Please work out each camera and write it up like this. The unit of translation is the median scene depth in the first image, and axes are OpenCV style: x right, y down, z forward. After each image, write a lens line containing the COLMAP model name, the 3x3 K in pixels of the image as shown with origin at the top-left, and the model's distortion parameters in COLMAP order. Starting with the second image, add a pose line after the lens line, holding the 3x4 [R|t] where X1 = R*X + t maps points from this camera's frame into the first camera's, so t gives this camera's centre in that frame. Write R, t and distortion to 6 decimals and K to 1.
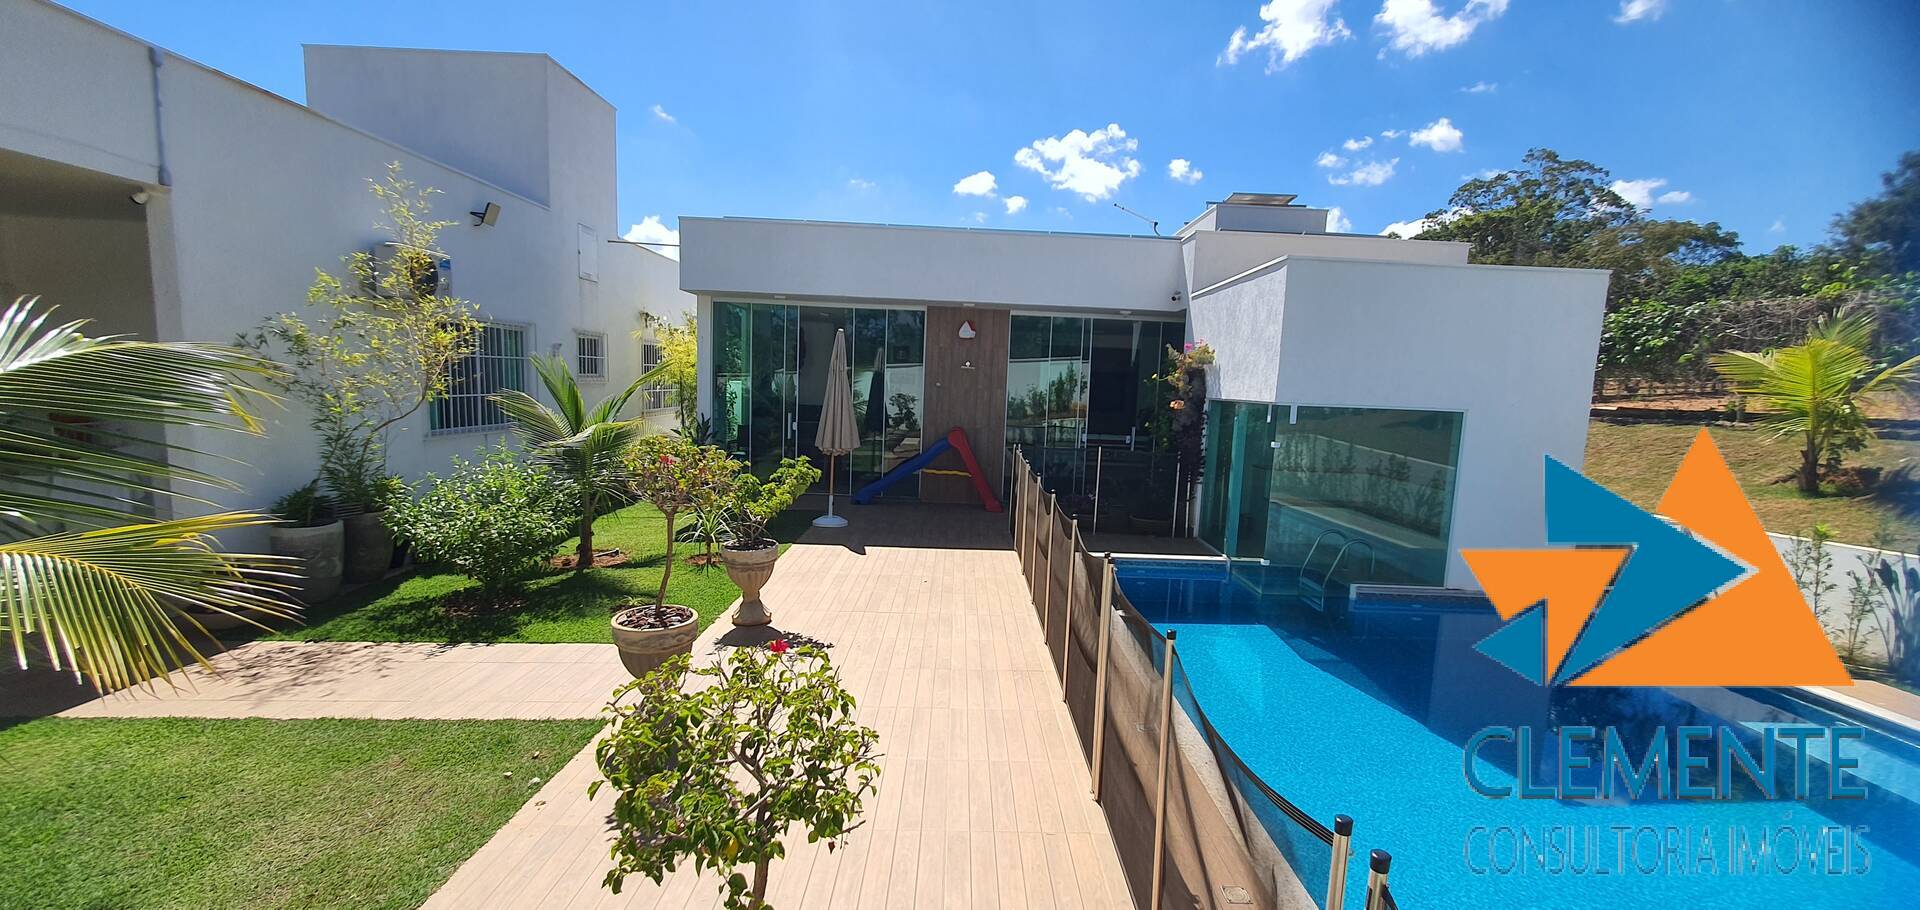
lens RADIAL K [[738.6, 0, 946.4], [0, 738.6, 486.4], [0, 0, 1]] dist [-0.000313, -0.000008]
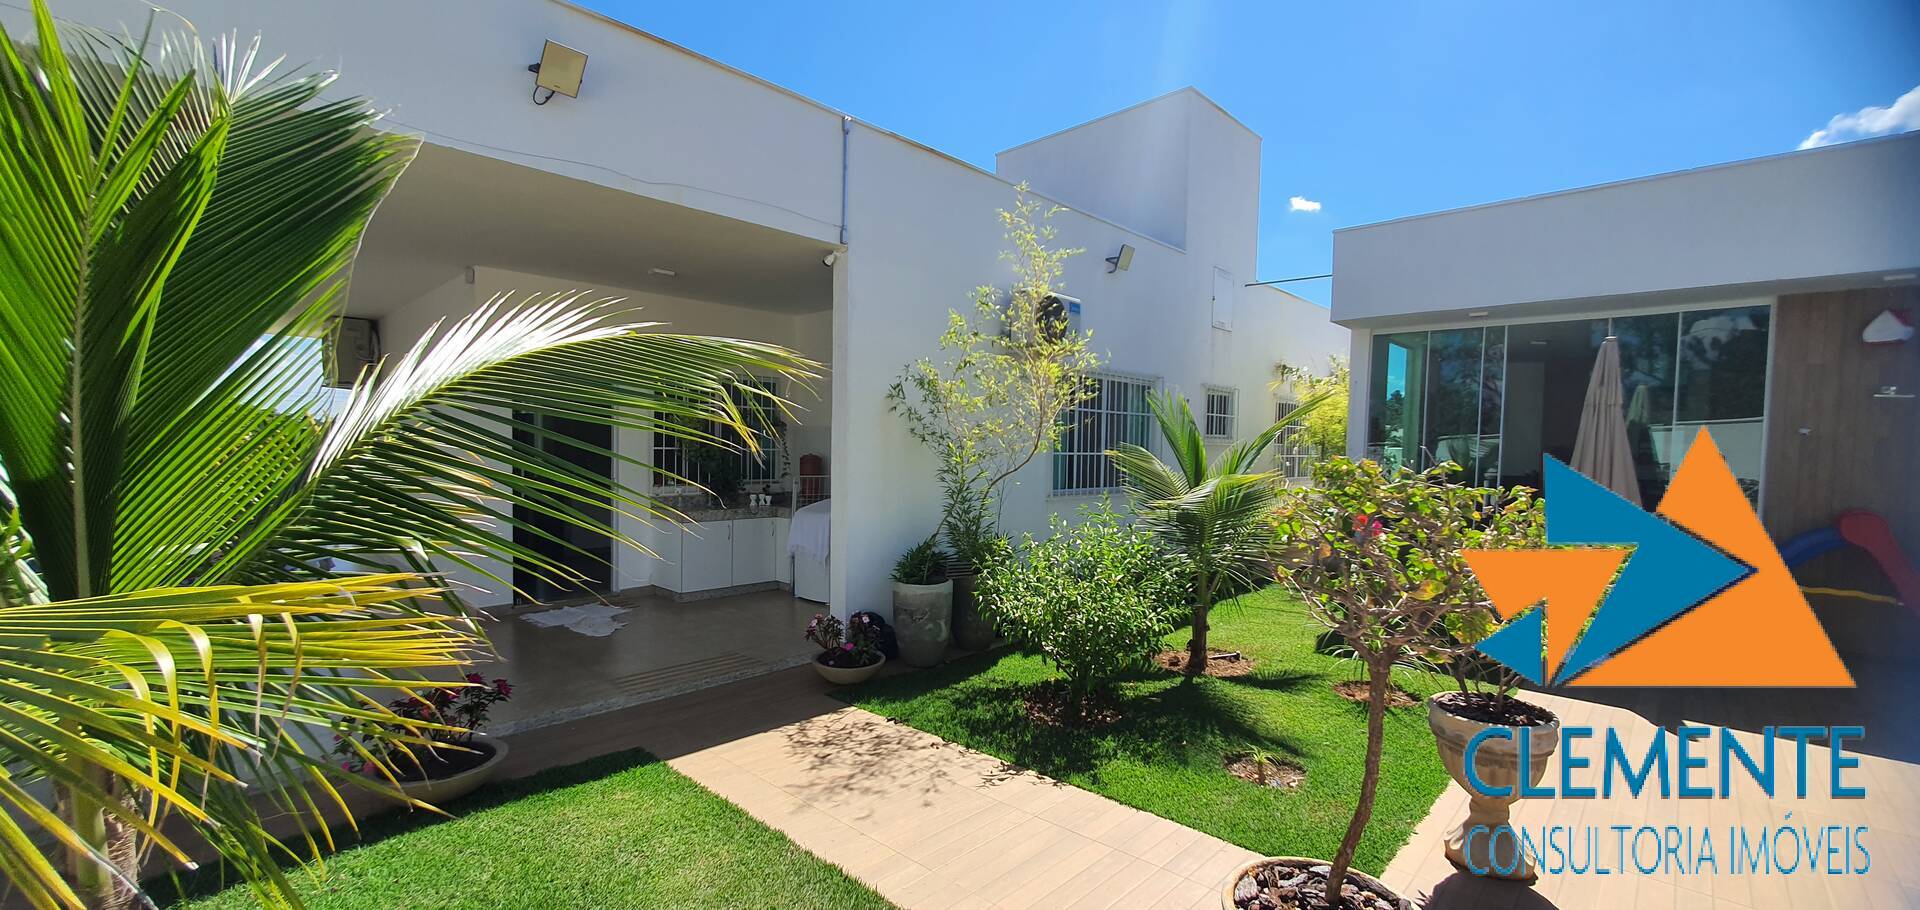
lens RADIAL K [[739.9, 0, 1004.3], [0, 739.9, 462.1], [0, 0, 1]] dist [0.000074, 0.000089]
pose [[0.746329, -0.009014, -0.665516, -0.153454], [-0.085586, 0.990307, -0.109391, -0.003790], [0.660051, 0.138601, 0.738324, 0.332271]]
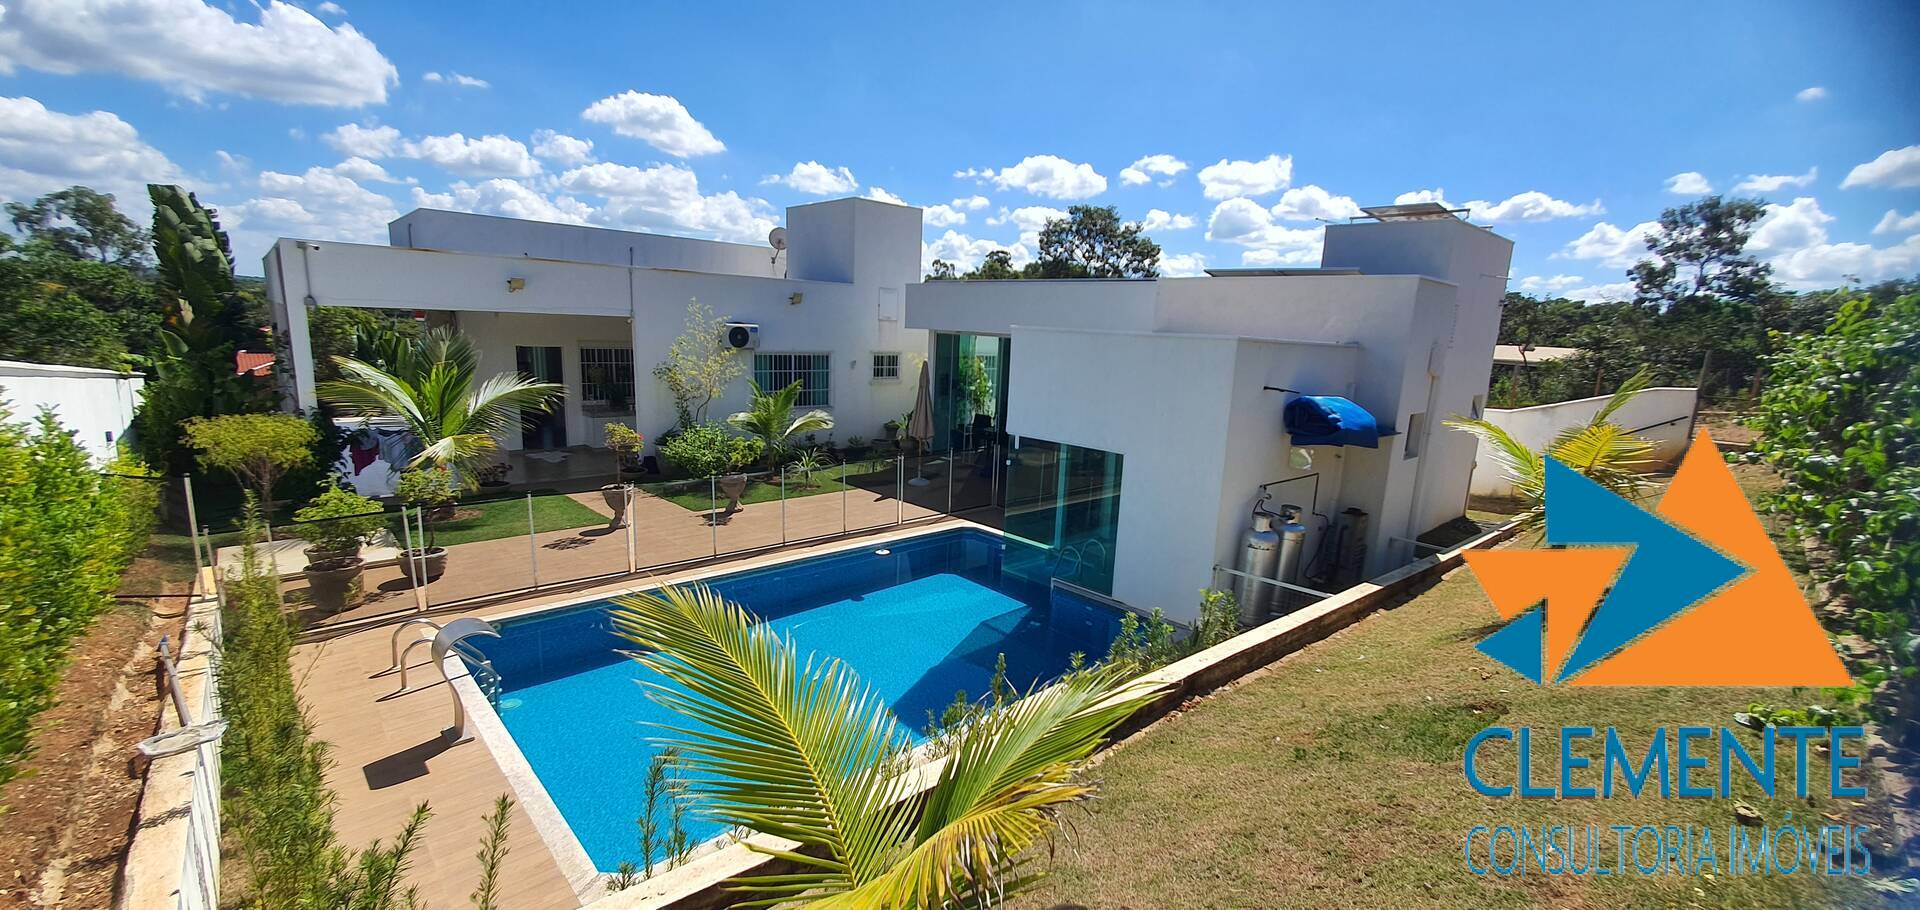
lens RADIAL K [[767.2, 0, 1003.6], [0, 767.2, 462.2], [0, 0, 1]] dist [0.000578, 0.000044]
pose [[0.700380, 0.119439, -0.703706, 1.622721], [-0.119963, 0.991573, 0.048903, -0.141774], [0.703617, 0.050168, 0.708806, -0.027905]]
